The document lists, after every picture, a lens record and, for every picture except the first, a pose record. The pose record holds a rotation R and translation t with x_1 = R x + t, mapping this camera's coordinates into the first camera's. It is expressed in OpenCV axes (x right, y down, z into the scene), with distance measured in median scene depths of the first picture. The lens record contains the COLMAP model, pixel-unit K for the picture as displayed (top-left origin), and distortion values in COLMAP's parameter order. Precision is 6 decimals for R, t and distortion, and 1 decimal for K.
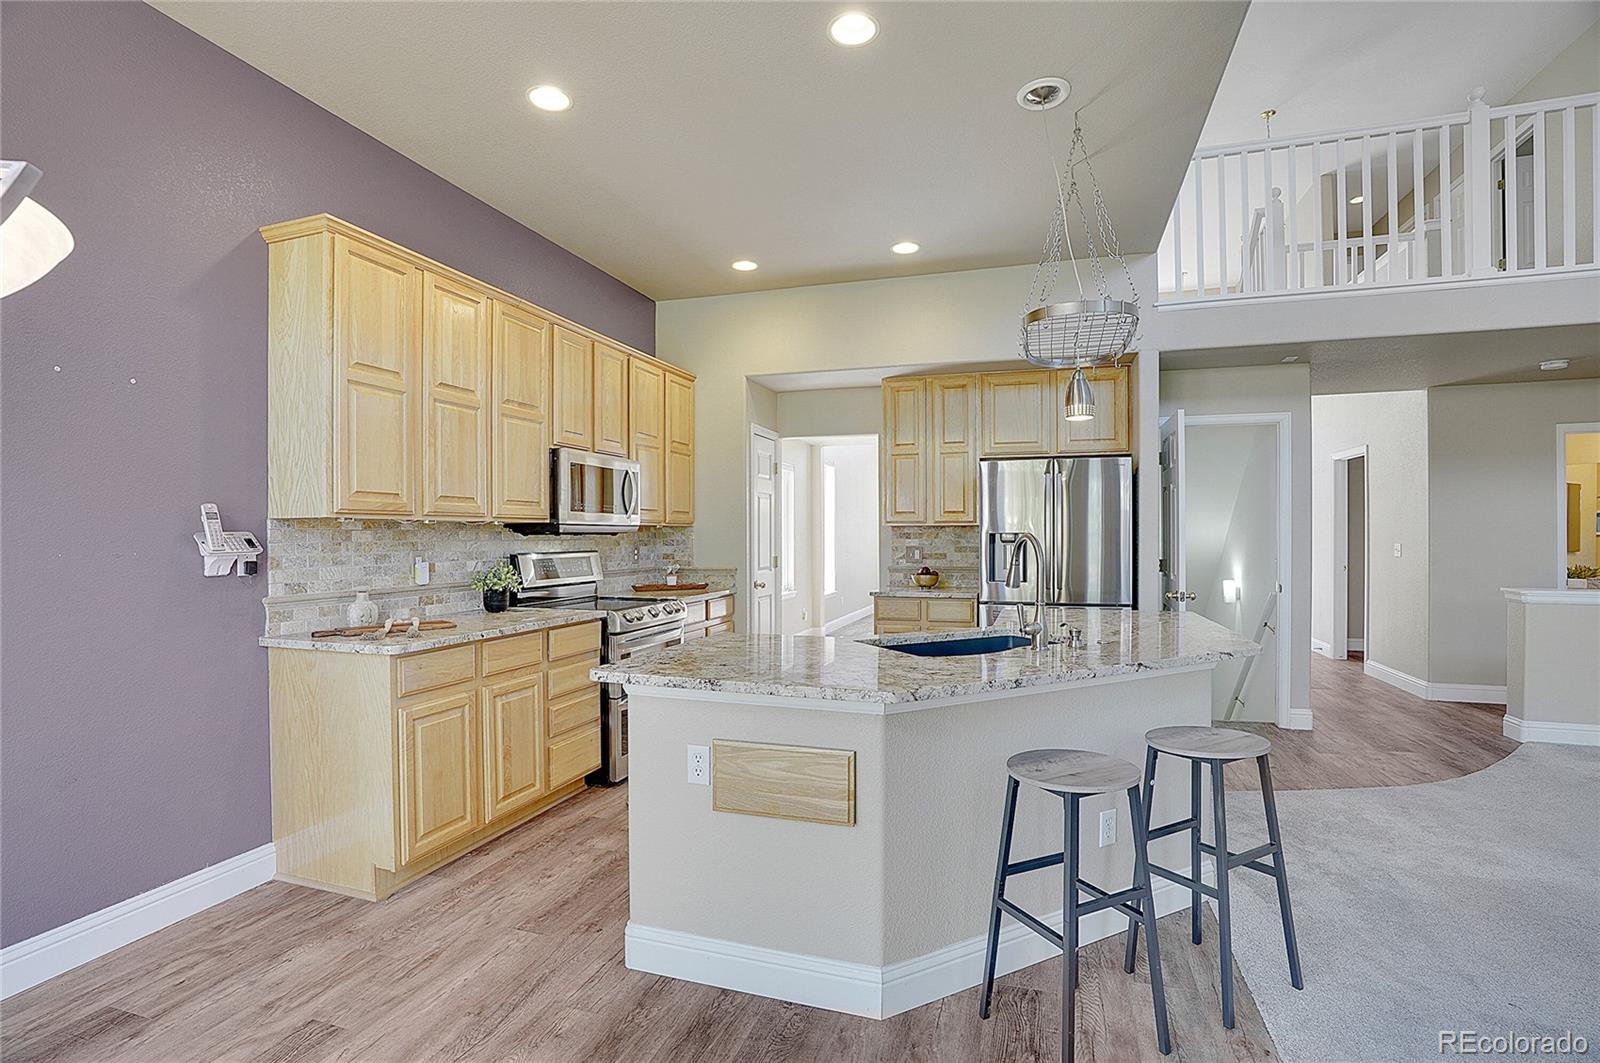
lens RADIAL K [[757.3, 0, 800.0], [0, 757.3, 531.5], [0, 0, 1]] dist [-0.054765, 0.023434]
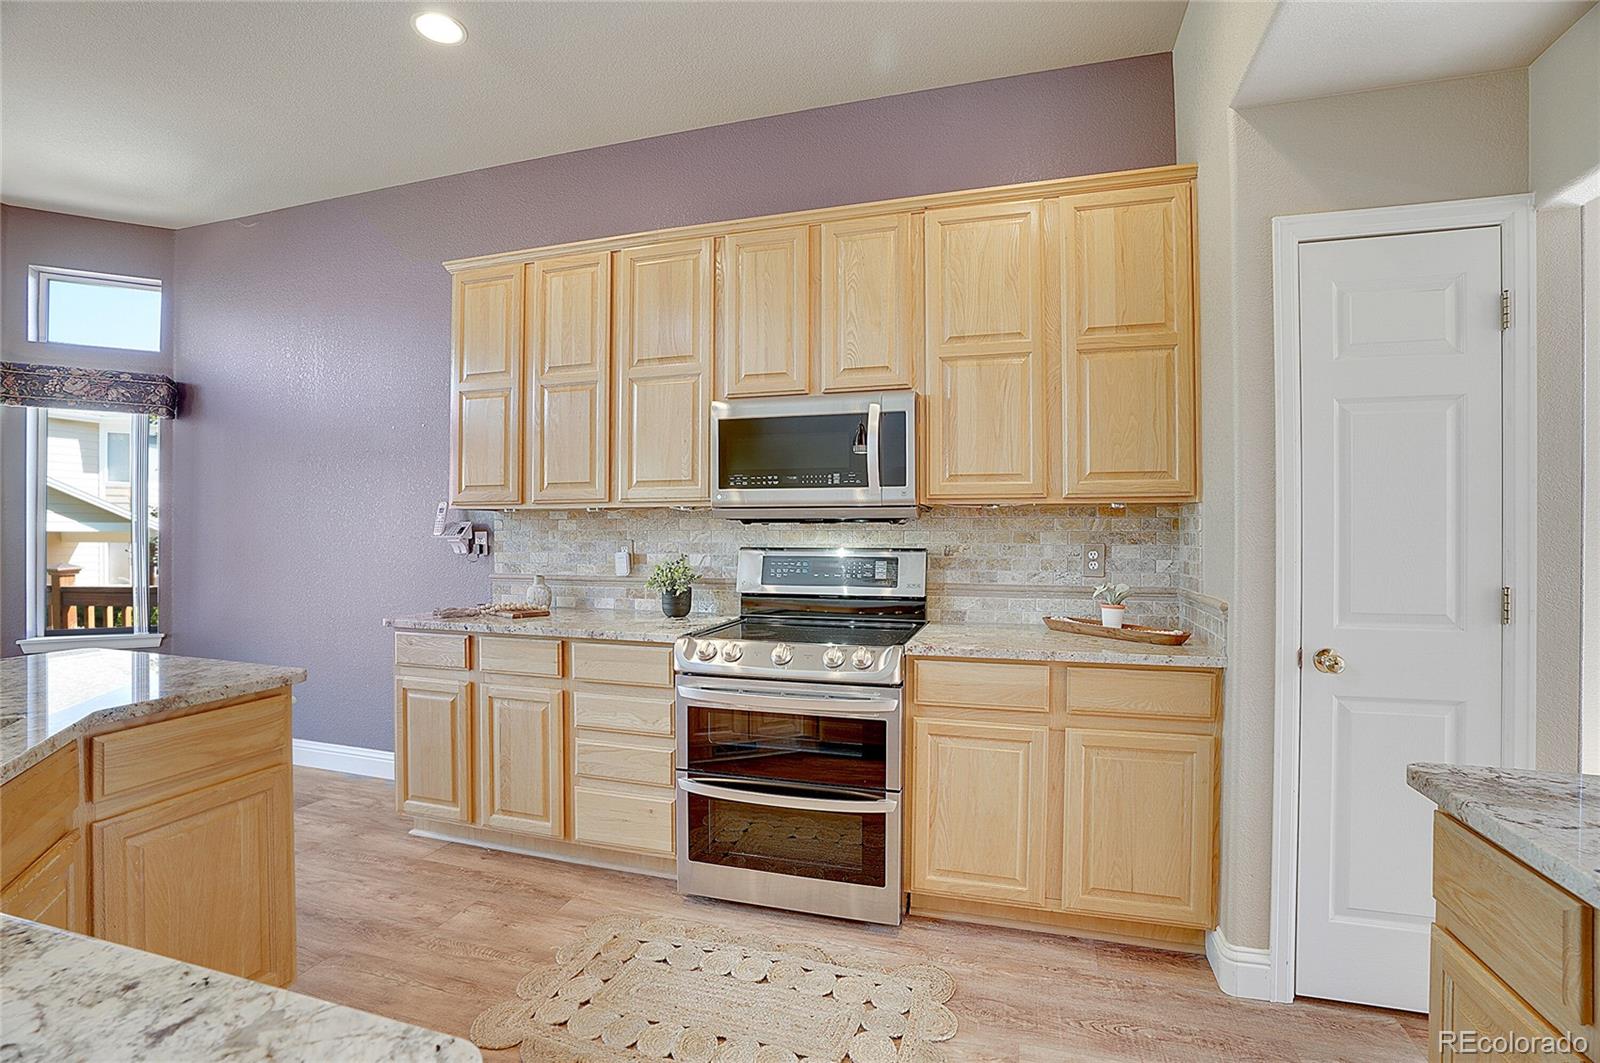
lens RADIAL K [[745.7, 0, 793.5], [0, 745.7, 533.0], [0, 0, 1]] dist [-0.062391, 0.024486]
pose [[0.017686, 0.004803, -0.999832, 0.428349], [0.003839, 0.999981, 0.004872, 0.011754], [0.999836, -0.003924, 0.017667, 1.138427]]
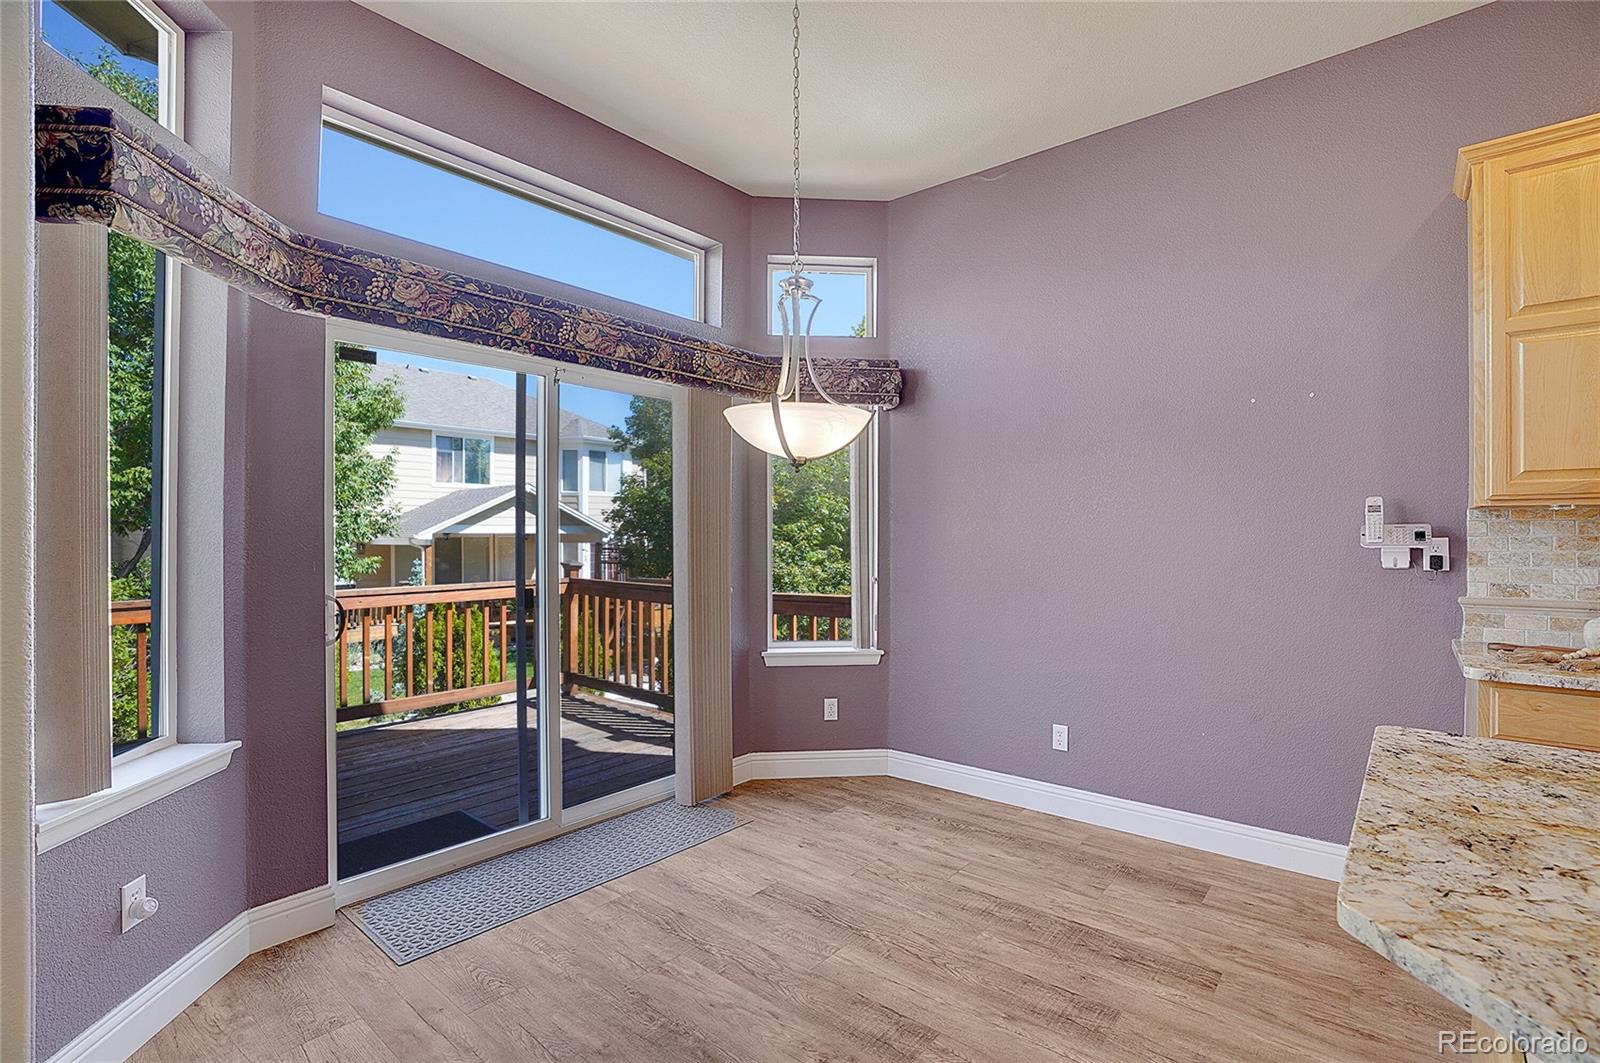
lens RADIAL K [[757.3, 0, 800.0], [0, 757.3, 531.5], [0, 0, 1]] dist [-0.054765, 0.023434]
pose [[-0.367819, 0.002041, -0.929895, 0.309555], [0.006101, 0.999981, -0.000218, 0.003975], [0.929877, -0.005754, -0.367825, 0.441614]]
